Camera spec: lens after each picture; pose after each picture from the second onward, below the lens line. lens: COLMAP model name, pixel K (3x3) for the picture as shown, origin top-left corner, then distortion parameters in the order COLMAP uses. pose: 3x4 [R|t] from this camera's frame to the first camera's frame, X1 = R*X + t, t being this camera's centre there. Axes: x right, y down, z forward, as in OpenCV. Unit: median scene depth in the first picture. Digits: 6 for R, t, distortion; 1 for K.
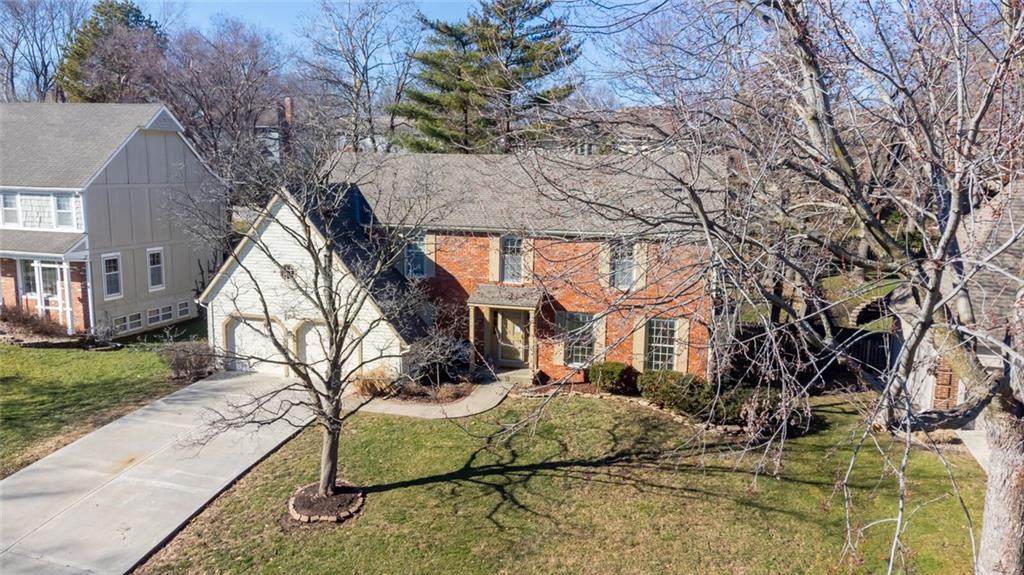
lens RADIAL K [[763.0, 0, 512.0], [0, 763.0, 287.5], [0, 0, 1]] dist [0.011514, 0.090426]
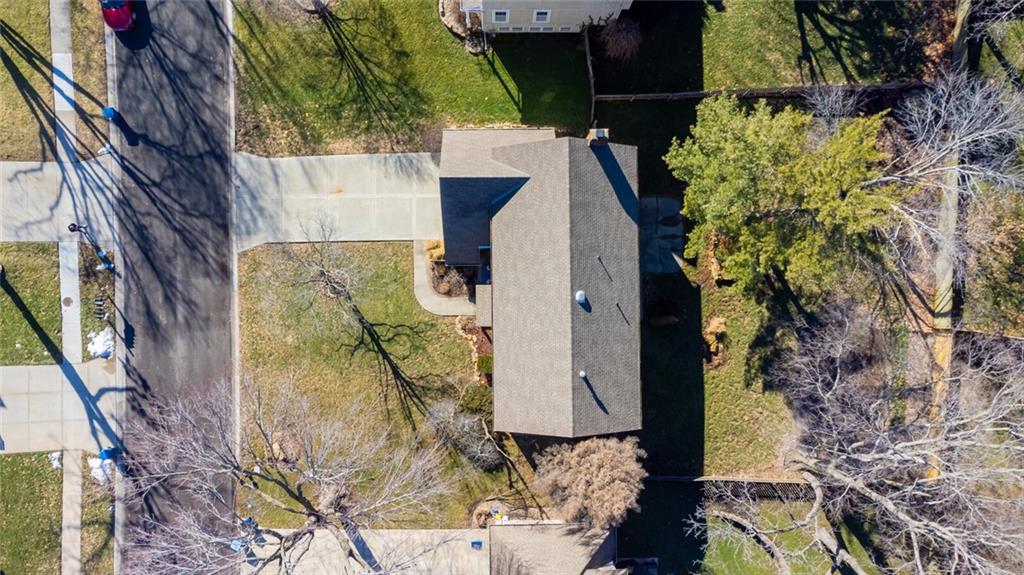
lens RADIAL K [[763.0, 0, 512.0], [0, 763.0, 287.5], [0, 0, 1]] dist [0.011514, 0.090426]
pose [[0.286165, 0.958073, -0.014339, -0.009018], [-0.161723, 0.063044, 0.984820, -1.836726], [0.944434, -0.279502, 0.172983, 0.832642]]
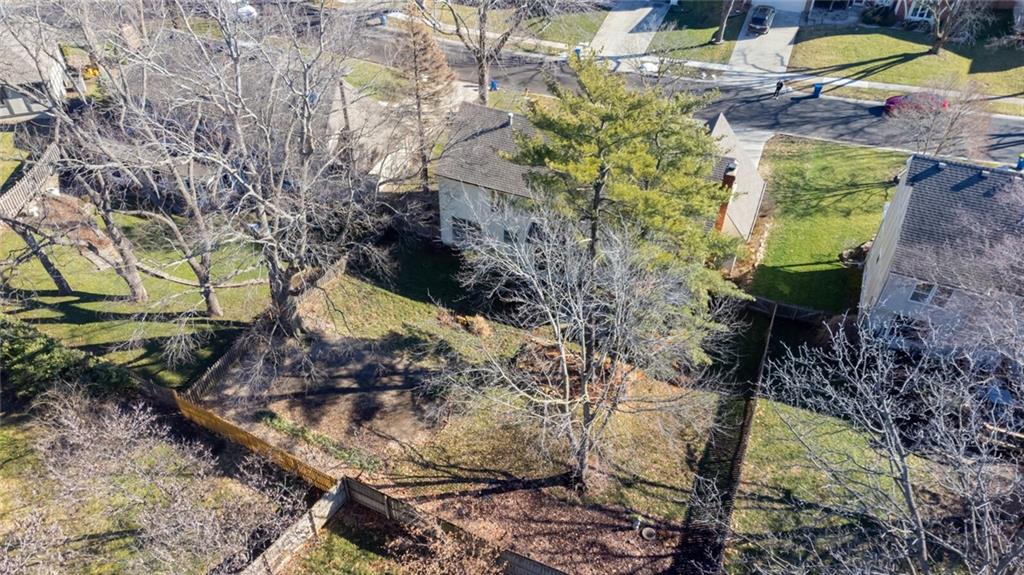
lens RADIAL K [[763.0, 0, 512.0], [0, 763.0, 287.5], [0, 0, 1]] dist [0.011514, 0.090426]
pose [[-0.993390, -0.074488, 0.087342, 0.000307], [0.018509, 0.646986, 0.762277, -1.330212], [-0.113290, 0.758855, -0.641330, 2.652672]]
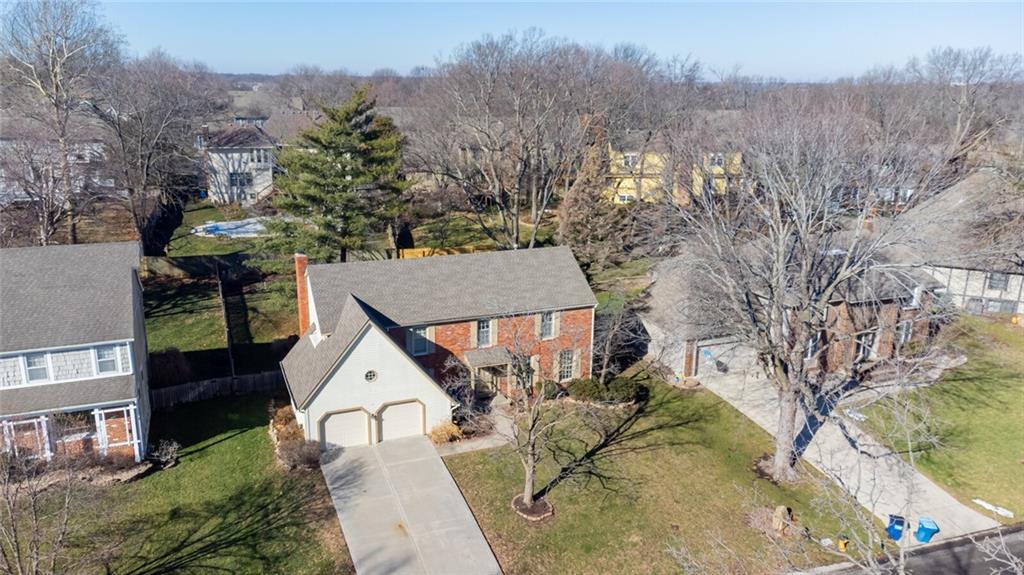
lens RADIAL K [[763.0, 0, 512.0], [0, 763.0, 287.5], [0, 0, 1]] dist [0.011514, 0.090426]
pose [[0.783813, -0.169604, 0.597388, -0.974572], [0.094306, 0.983333, 0.155442, -0.407320], [-0.613795, -0.065500, 0.786744, -0.306416]]
